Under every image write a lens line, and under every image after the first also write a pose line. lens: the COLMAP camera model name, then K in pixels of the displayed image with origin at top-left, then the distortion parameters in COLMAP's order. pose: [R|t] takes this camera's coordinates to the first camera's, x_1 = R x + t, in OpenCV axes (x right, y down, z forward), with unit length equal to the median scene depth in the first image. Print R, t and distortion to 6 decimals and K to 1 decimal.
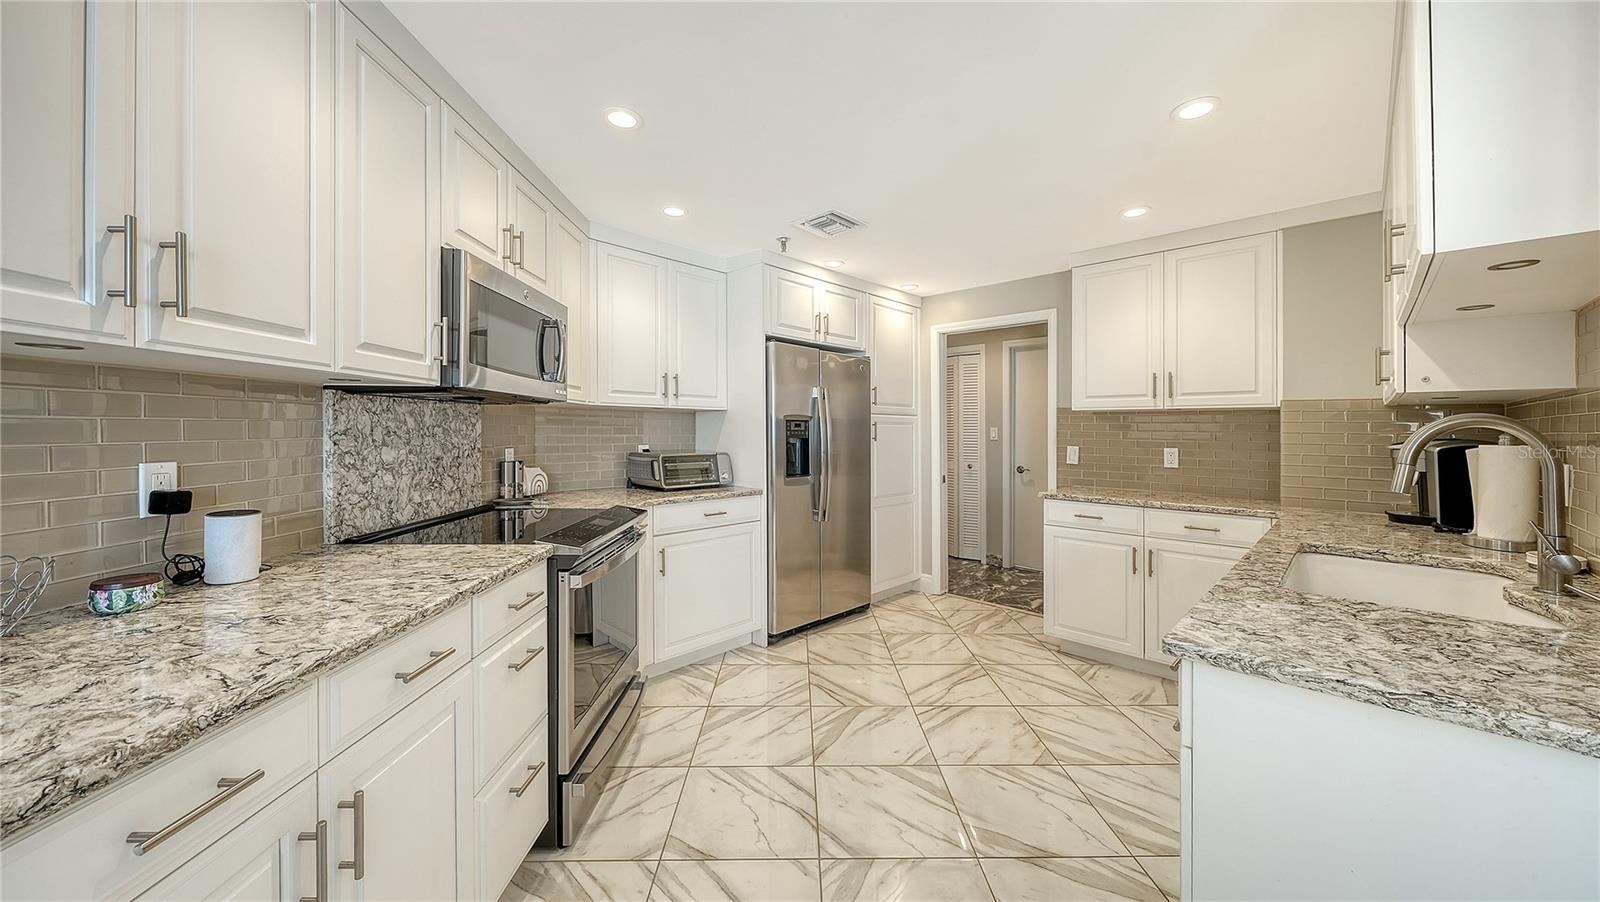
lens RADIAL K [[576.8, 0, 789.8], [0, 576.8, 427.3], [0, 0, 1]] dist [0.014593, -0.000031]
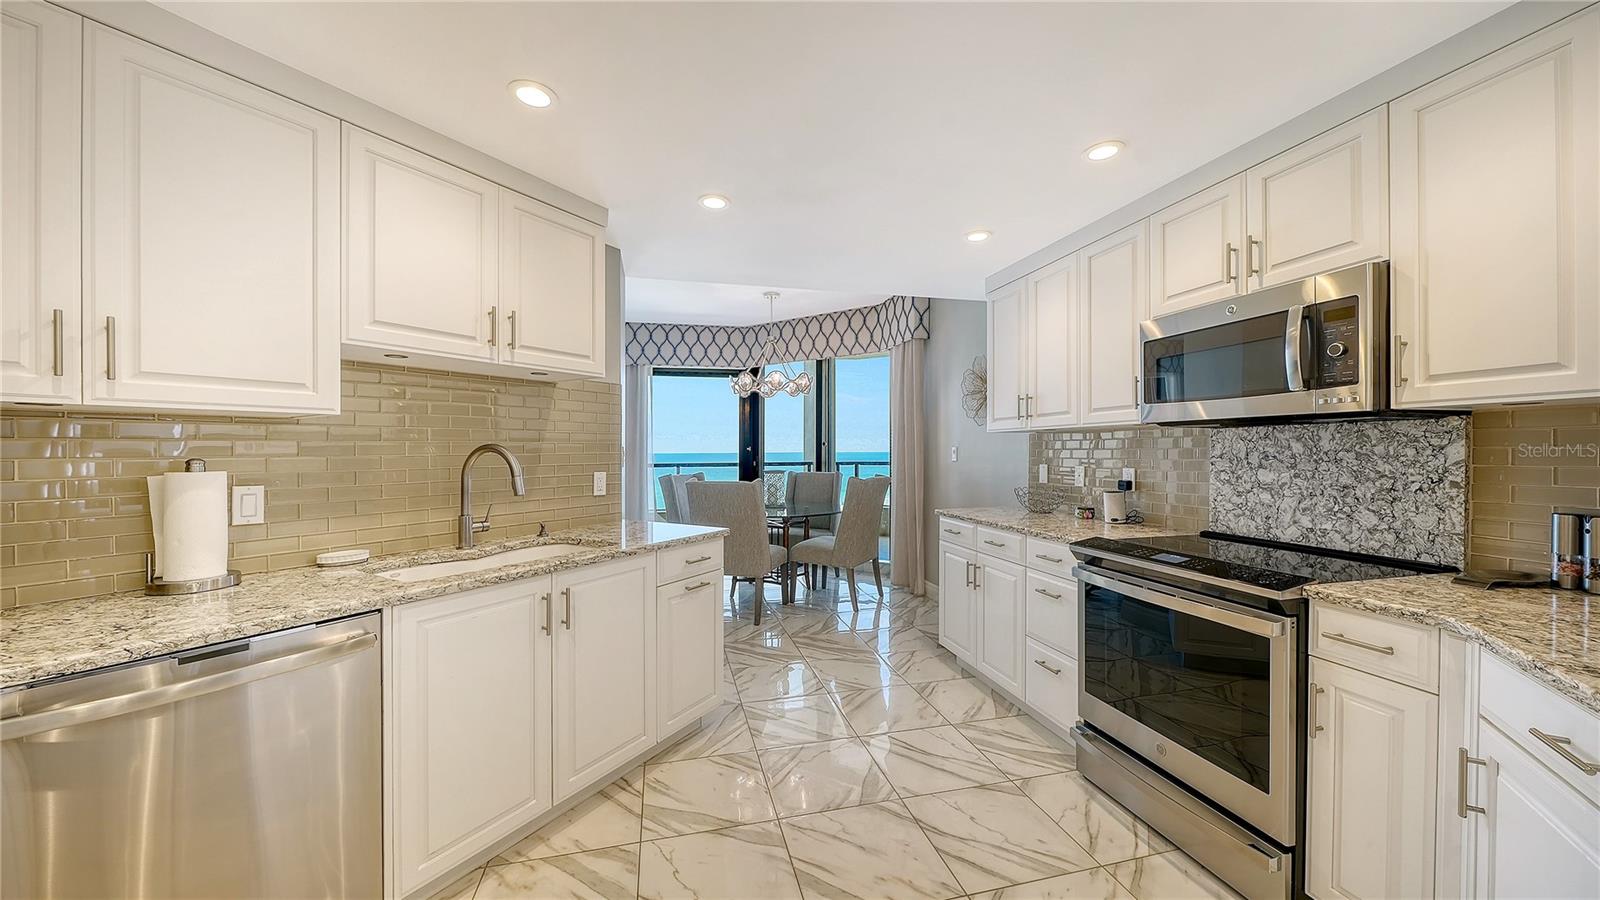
lens RADIAL K [[575.2, 0, 800.8], [0, 575.2, 463.1], [0, 0, 1]] dist [-0.010839, -0.000009]
pose [[-0.963168, 0.006556, -0.268821, 0.482126], [0.002222, 0.999863, 0.016424, 0.000701], [0.268891, 0.015221, -0.963050, 1.766484]]
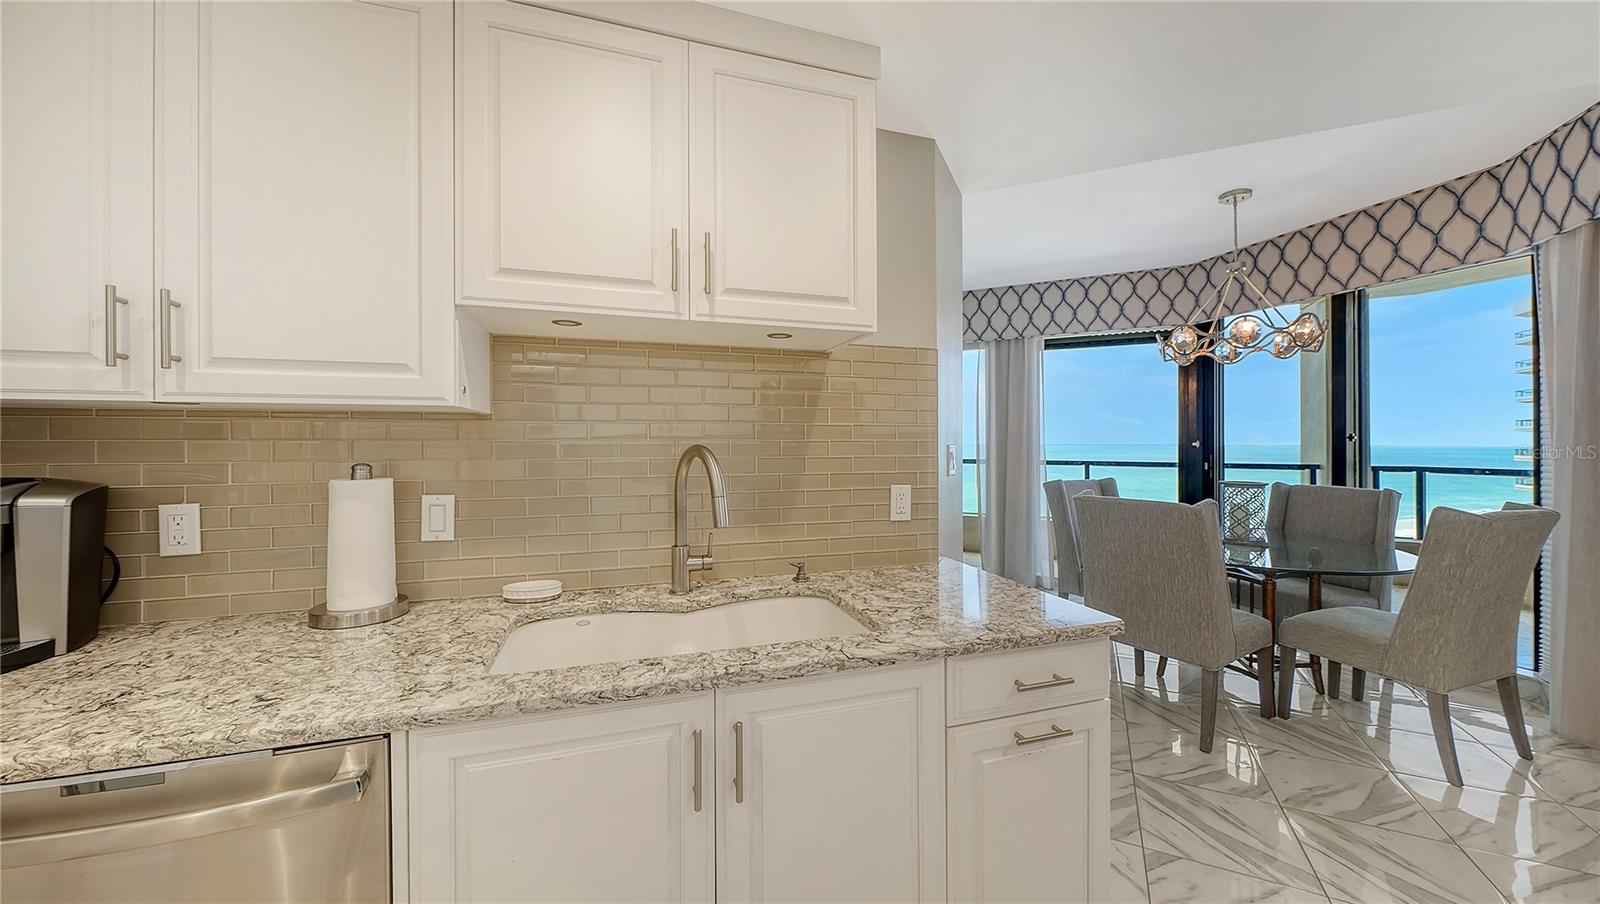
lens RADIAL K [[562.9, 0, 800.0], [0, 562.9, 432.7], [0, 0, 1]] dist [-0.001947, -0.000068]
pose [[-0.903716, 0.002190, 0.428128, 0.346144], [-0.006402, 0.999806, -0.018626, -0.019883], [-0.428085, -0.019573, -0.903526, 1.188627]]
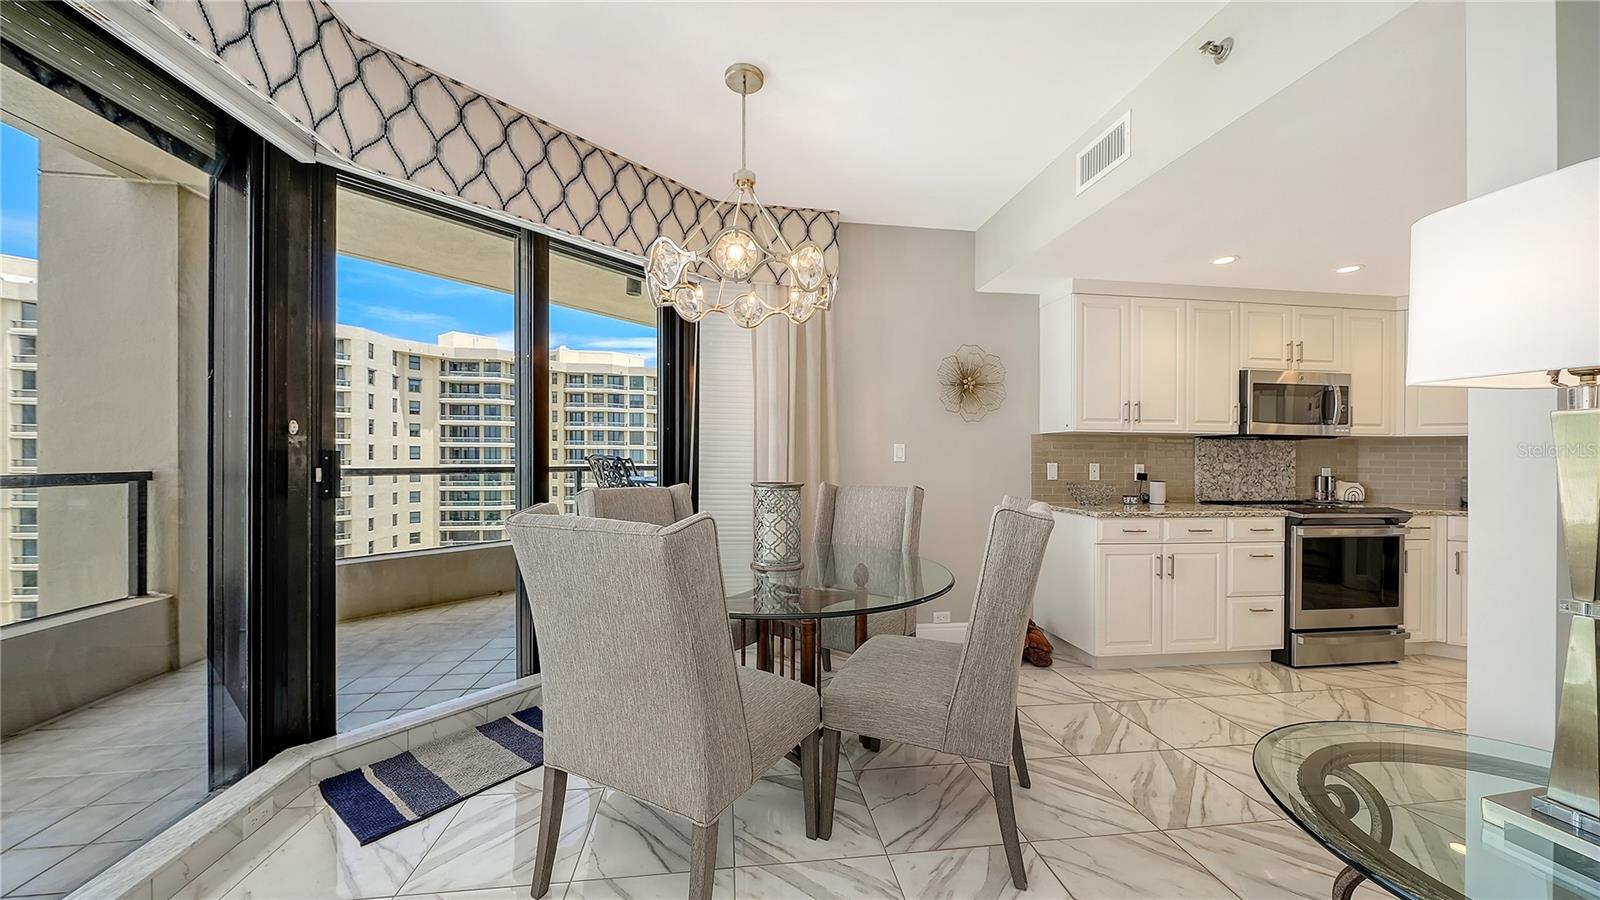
lens RADIAL K [[575.2, 0, 800.8], [0, 575.2, 463.1], [0, 0, 1]] dist [-0.010839, -0.000009]
pose [[0.154684, 0.011114, -0.987901, 1.065583], [-0.003624, 0.999936, 0.010682, 0.017904], [0.987957, 0.001928, 0.154715, -0.806796]]
